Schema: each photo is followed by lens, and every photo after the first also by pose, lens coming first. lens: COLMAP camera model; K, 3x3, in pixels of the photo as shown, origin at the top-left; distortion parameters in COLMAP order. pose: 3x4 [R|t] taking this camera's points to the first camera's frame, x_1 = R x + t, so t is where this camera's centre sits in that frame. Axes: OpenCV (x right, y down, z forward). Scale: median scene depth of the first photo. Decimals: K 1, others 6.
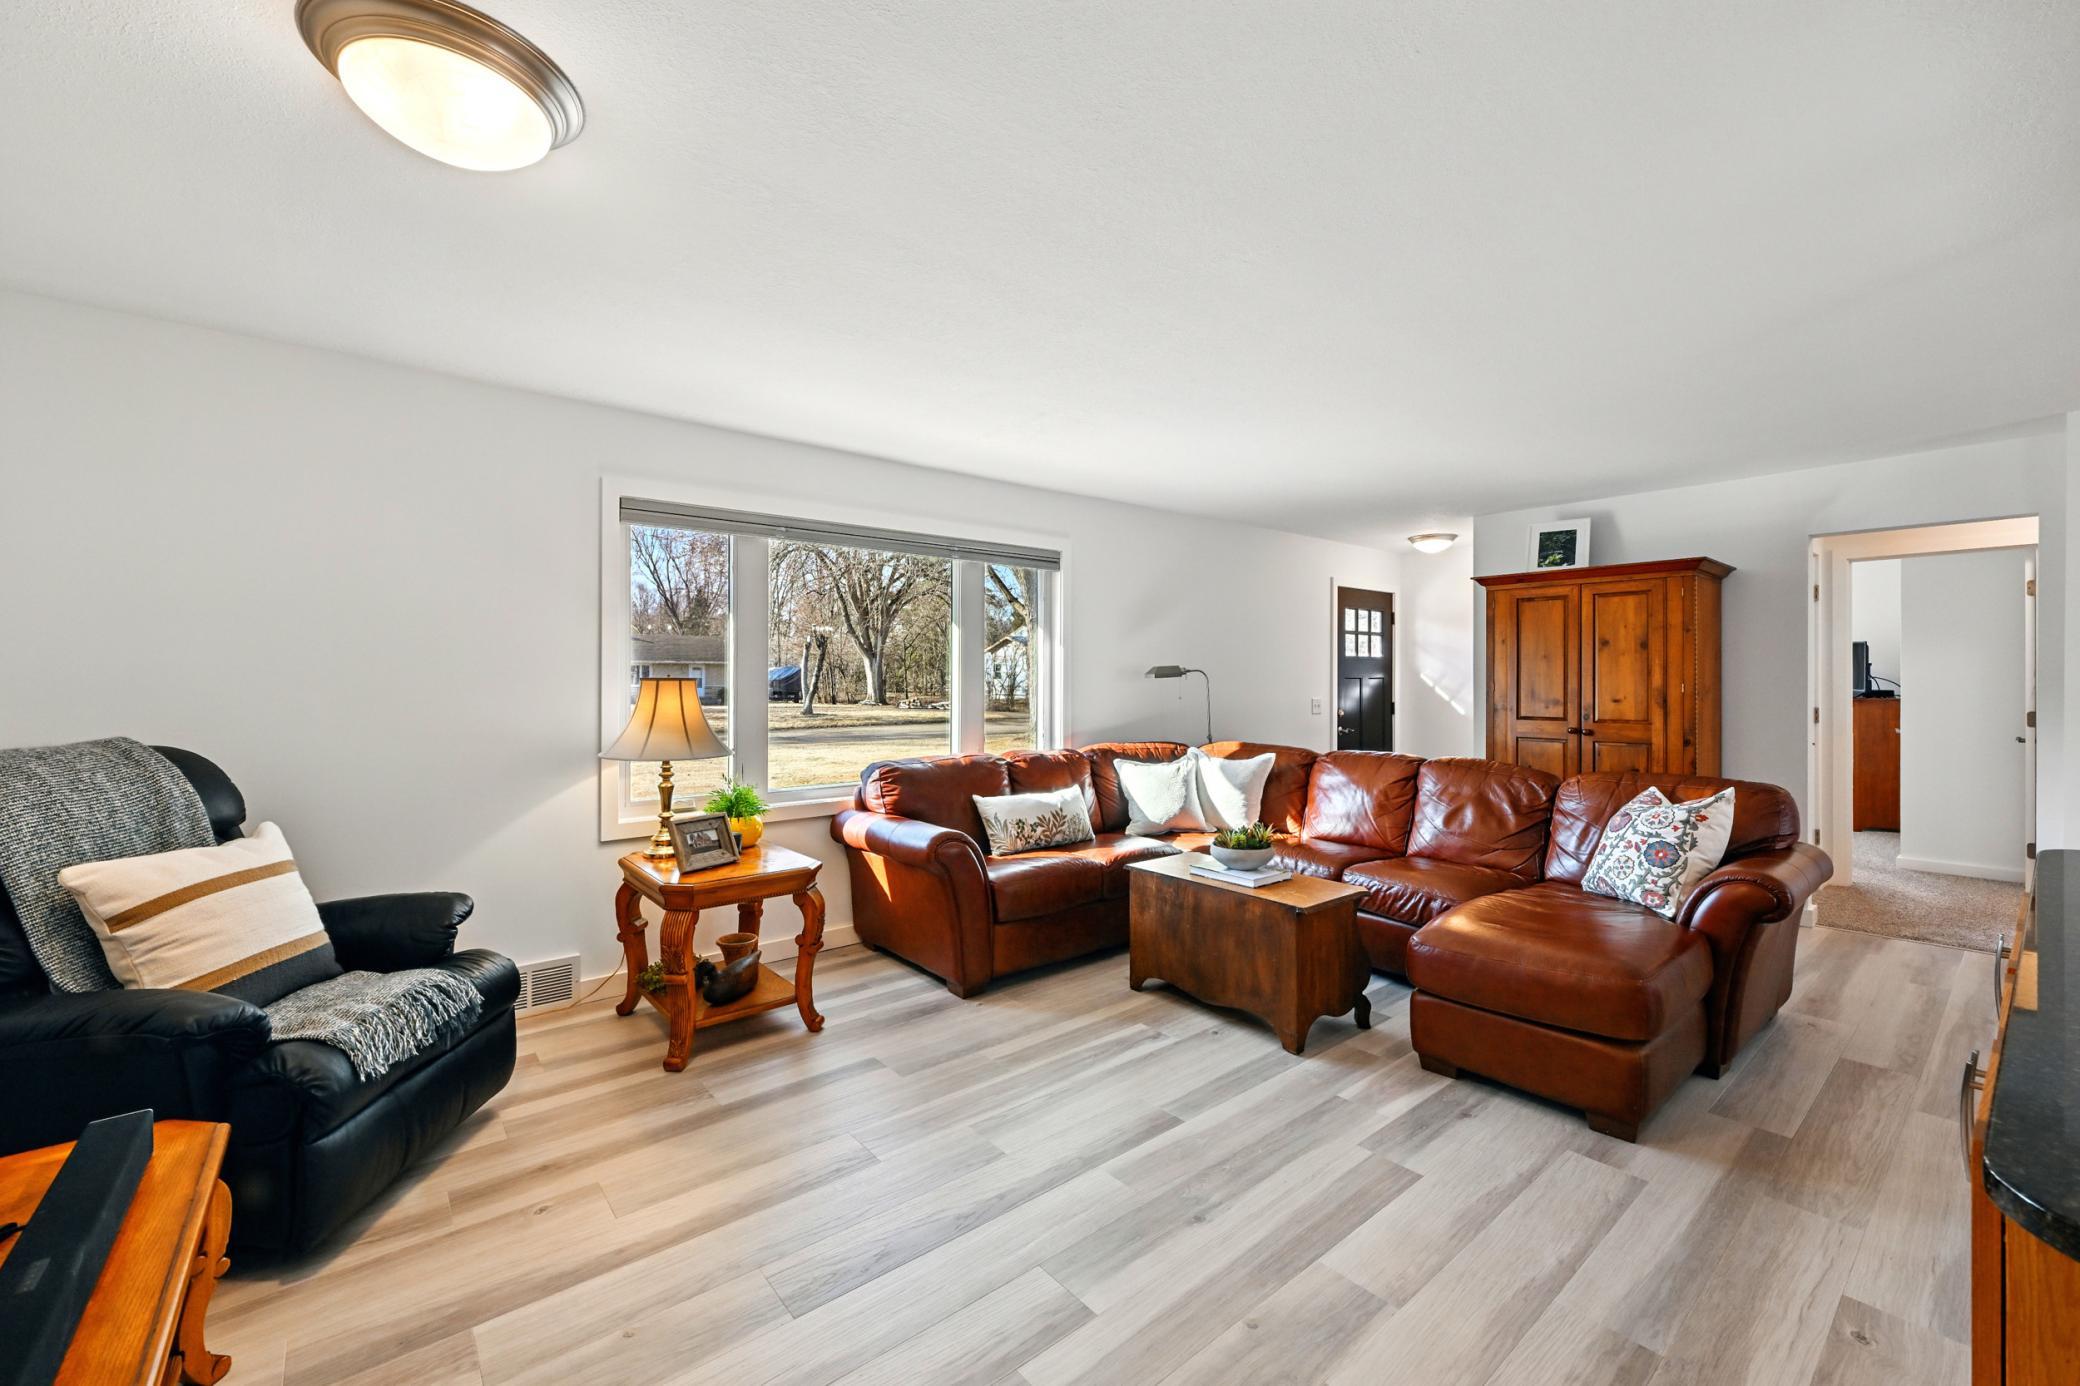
lens RADIAL K [[838.2, 0, 1032.4], [0, 838.2, 685.8], [0, 0, 1]] dist [-0.004301, -0.000279]
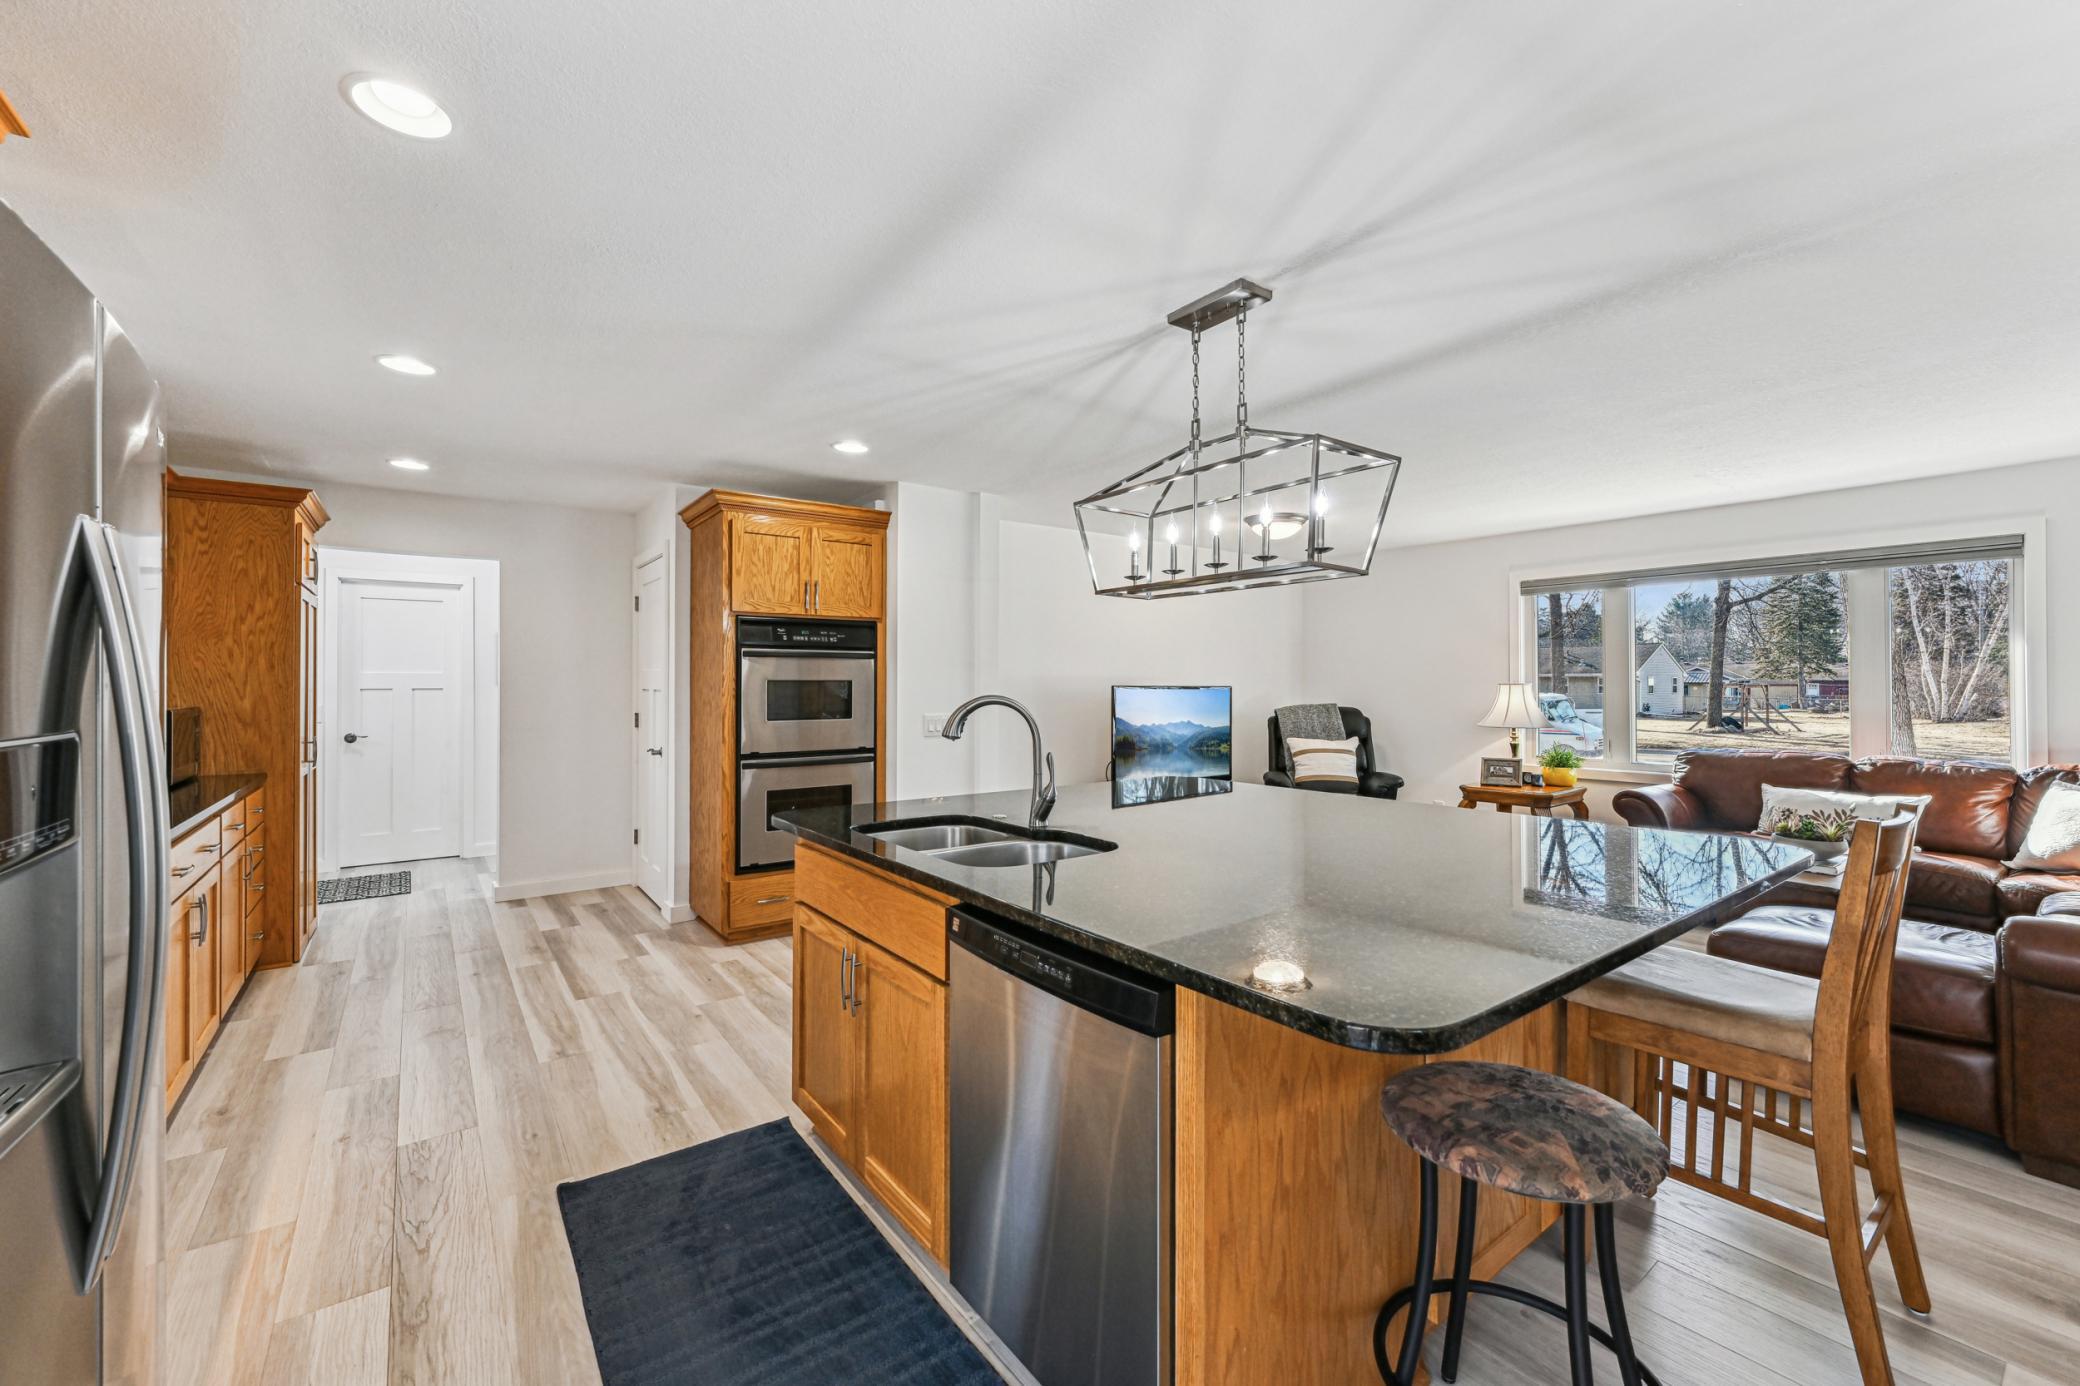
lens RADIAL K [[836.6, 0, 1036.1], [0, 836.6, 671.6], [0, 0, 1]] dist [-0.002209, 0.000112]
pose [[-0.044814, -0.016328, -0.998862, 1.530064], [-0.006491, 0.999850, -0.016053, 0.000910], [0.998974, 0.005765, -0.044914, 0.054432]]
